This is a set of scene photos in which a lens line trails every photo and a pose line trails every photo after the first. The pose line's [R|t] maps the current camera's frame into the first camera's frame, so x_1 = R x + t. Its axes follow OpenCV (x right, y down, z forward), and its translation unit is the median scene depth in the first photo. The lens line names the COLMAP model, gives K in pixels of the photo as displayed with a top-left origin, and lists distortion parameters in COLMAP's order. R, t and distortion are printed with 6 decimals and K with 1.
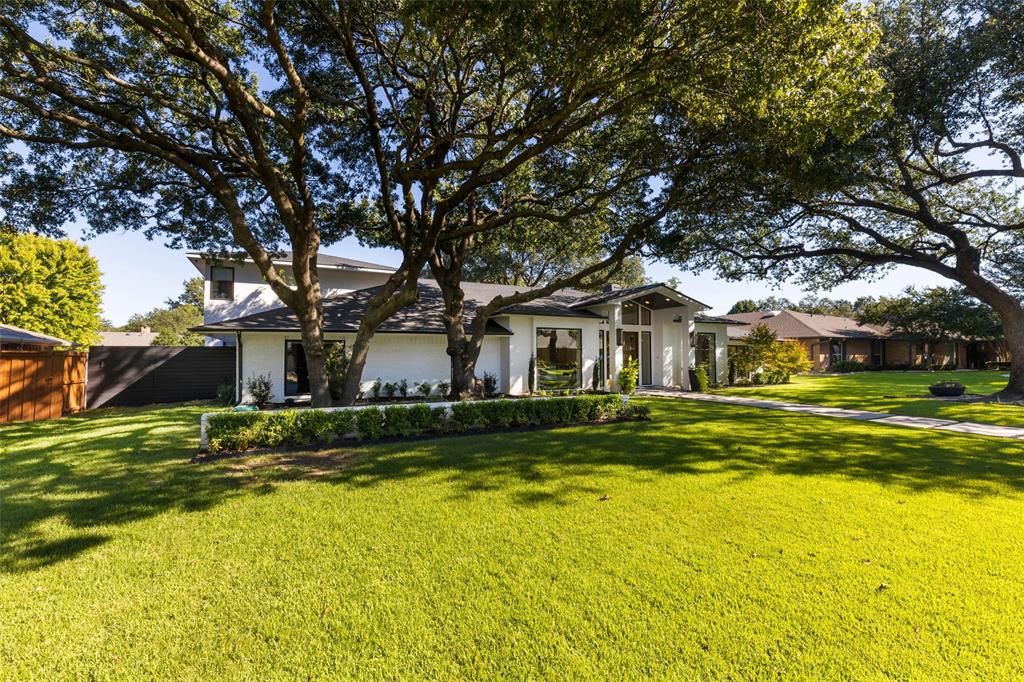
lens RADIAL K [[464.9, 0, 512.5], [0, 464.9, 337.9], [0, 0, 1]] dist [0.010702, -0.000713]
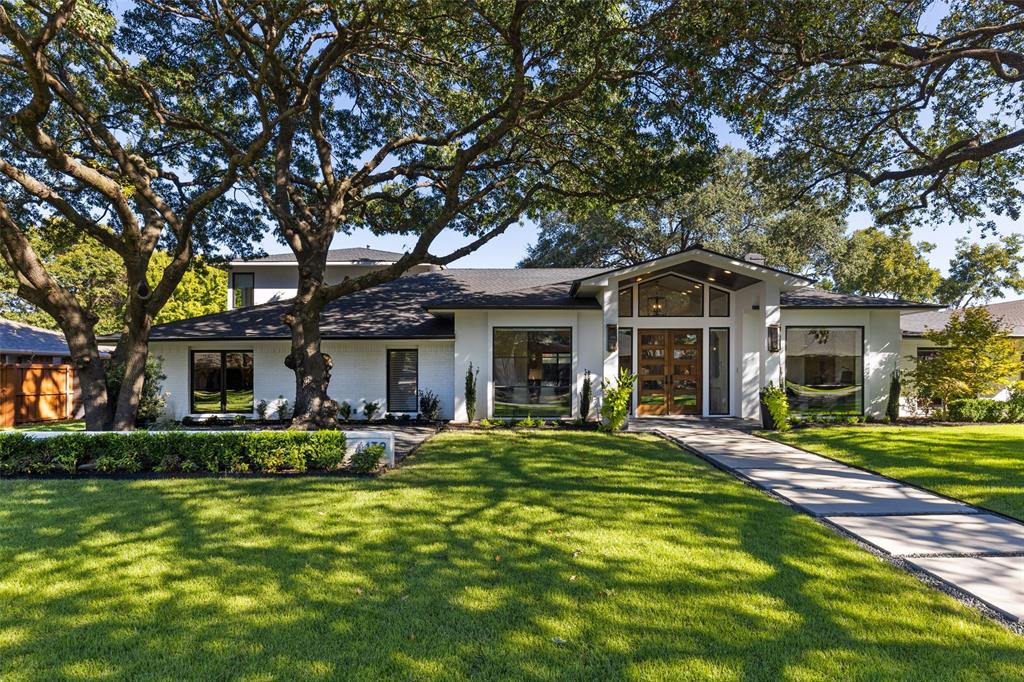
lens RADIAL K [[577.0, 0, 512.0], [0, 577.0, 348.7], [0, 0, 1]] dist [0.006623, 0.000707]
pose [[0.895285, -0.015616, -0.445221, 0.381065], [0.019216, 0.999809, 0.003575, 0.006748], [0.445080, -0.011756, 0.895414, 0.204625]]
